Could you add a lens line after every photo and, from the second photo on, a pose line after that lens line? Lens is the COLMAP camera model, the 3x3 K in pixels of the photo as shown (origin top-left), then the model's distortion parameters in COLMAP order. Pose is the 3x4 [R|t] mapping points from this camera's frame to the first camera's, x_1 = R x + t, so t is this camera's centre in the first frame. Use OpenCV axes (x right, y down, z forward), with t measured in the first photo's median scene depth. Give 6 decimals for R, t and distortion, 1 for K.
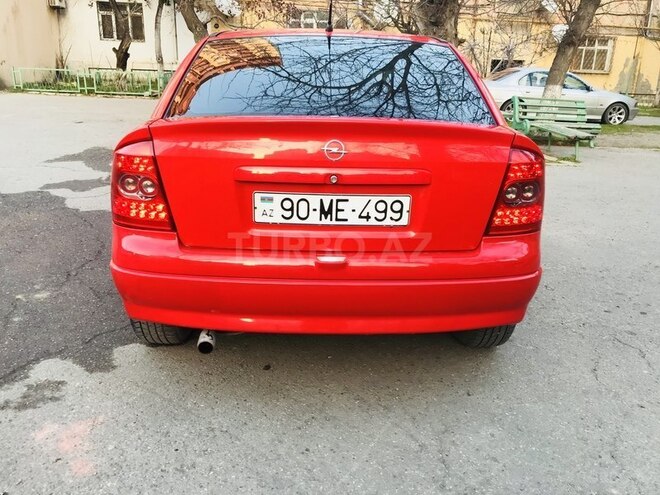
lens RADIAL K [[544.5, 0, 326.5], [0, 544.5, 246.0], [0, 0, 1]] dist [0.018457, -0.001884]
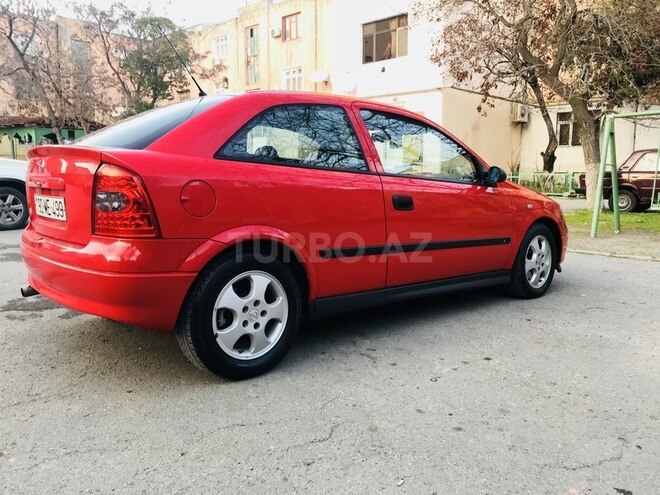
lens RADIAL K [[544.5, 0, 326.5], [0, 544.5, 246.0], [0, 0, 1]] dist [0.018457, -0.001884]
pose [[0.636364, 0.078532, -0.767381, 1.020034], [-0.225661, 0.970238, -0.087841, -0.003052], [0.737644, 0.229067, 0.635146, 0.403525]]
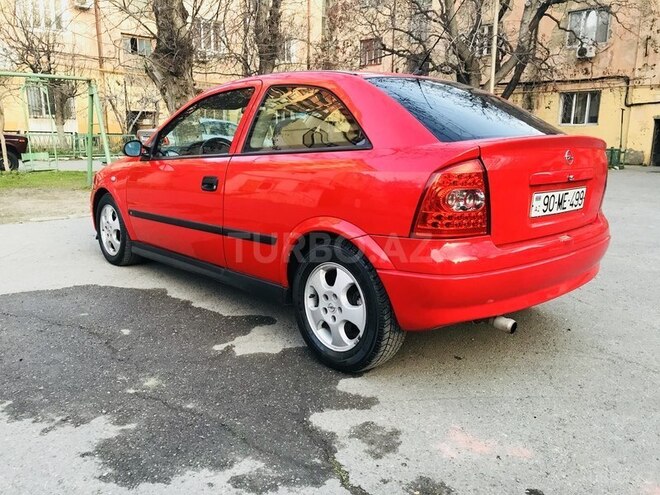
lens RADIAL K [[544.5, 0, 326.5], [0, 544.5, 246.0], [0, 0, 1]] dist [0.018457, -0.001884]
pose [[0.758057, -0.155796, 0.633306, -0.820428], [0.212128, 0.977148, -0.013531, -0.039825], [-0.616726, 0.144599, 0.773783, 0.201654]]
